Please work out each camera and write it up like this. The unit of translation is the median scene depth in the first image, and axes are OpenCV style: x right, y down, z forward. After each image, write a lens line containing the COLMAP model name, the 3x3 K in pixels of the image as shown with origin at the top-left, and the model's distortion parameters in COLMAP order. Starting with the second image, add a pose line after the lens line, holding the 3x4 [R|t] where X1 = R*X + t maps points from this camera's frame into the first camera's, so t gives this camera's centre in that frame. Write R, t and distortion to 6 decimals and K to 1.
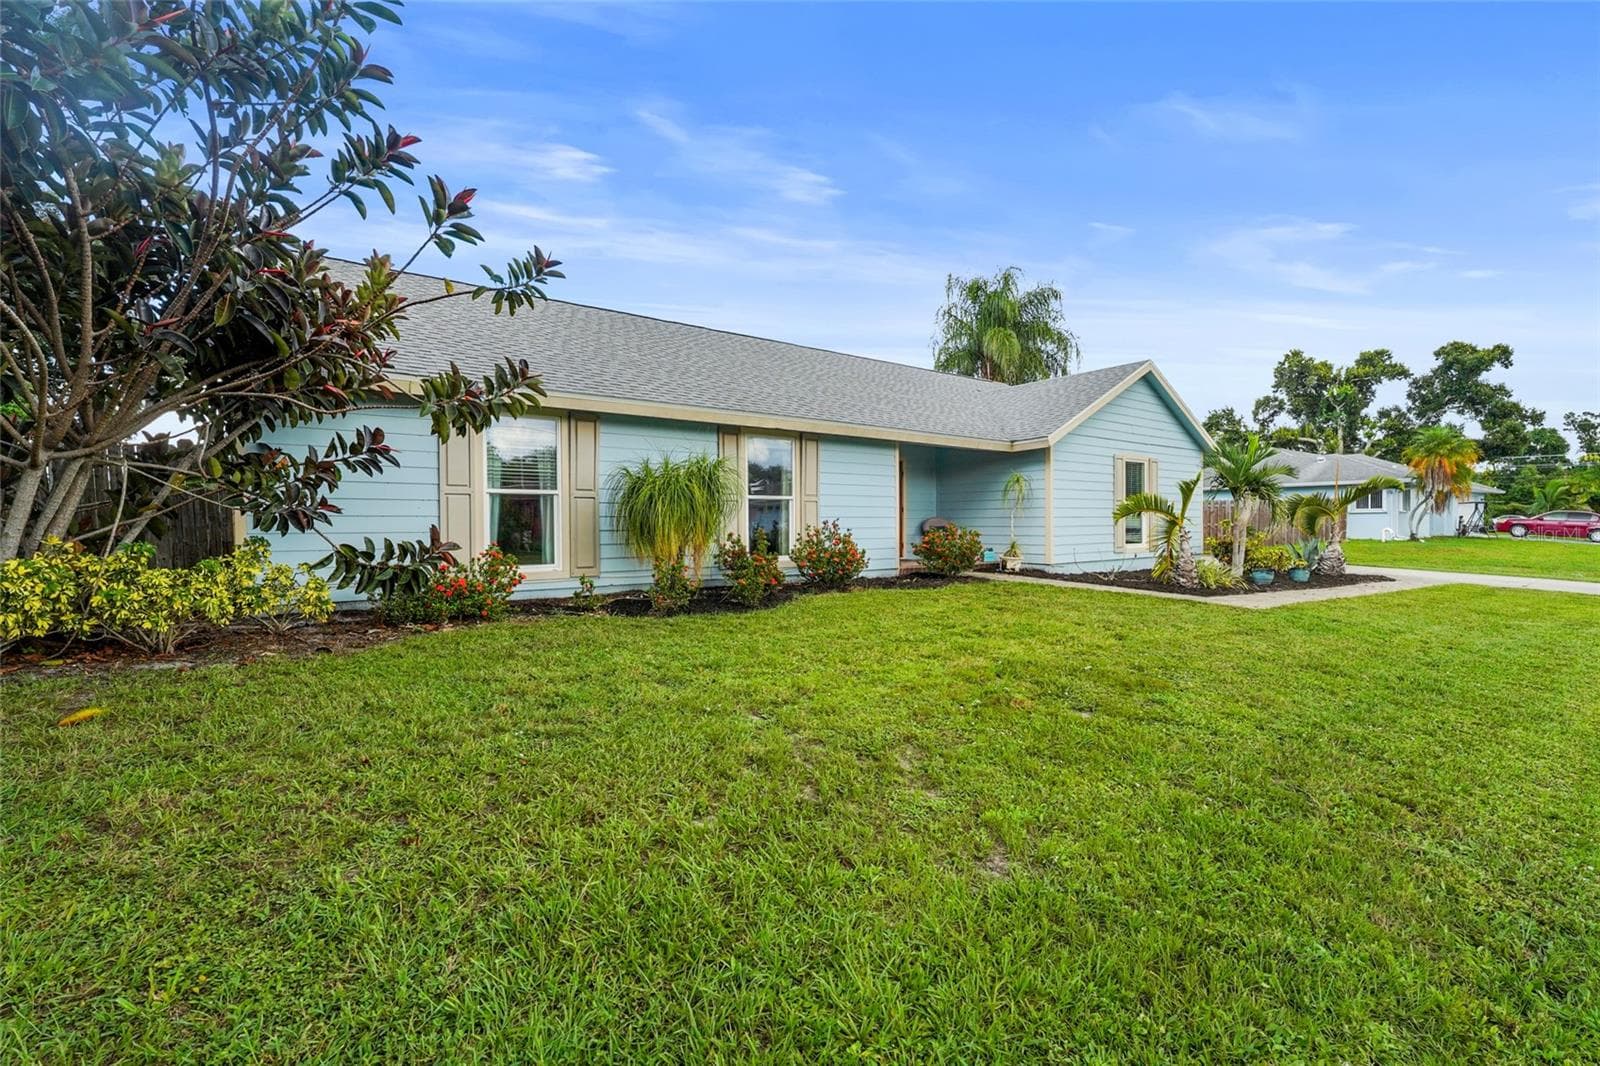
lens RADIAL K [[719.6, 0, 801.8], [0, 719.6, 524.2], [0, 0, 1]] dist [-0.000283, -0.000241]
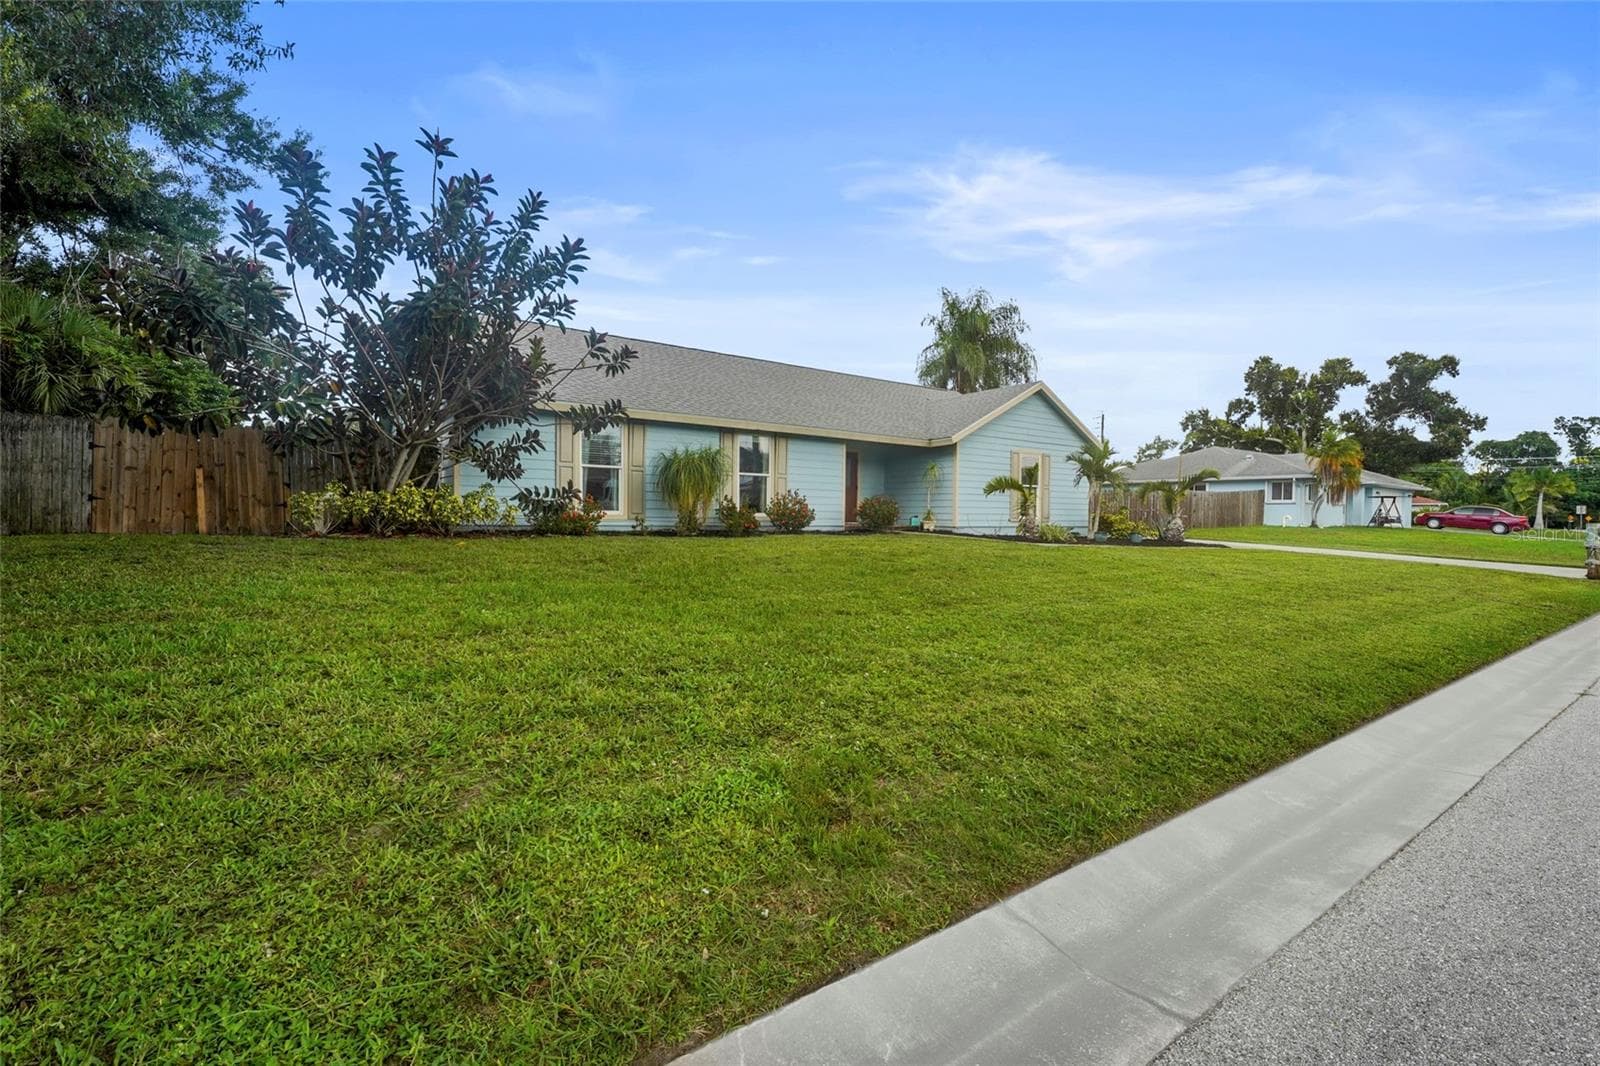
lens RADIAL K [[709.9, 0, 800.0], [0, 709.9, 533.0], [0, 0, 1]] dist [-0.000780, 0.000226]
pose [[0.999424, 0.019375, -0.027867, 0.078616], [-0.018634, 0.999472, 0.026613, 0.036332], [0.028368, -0.026078, 0.999257, -0.409717]]
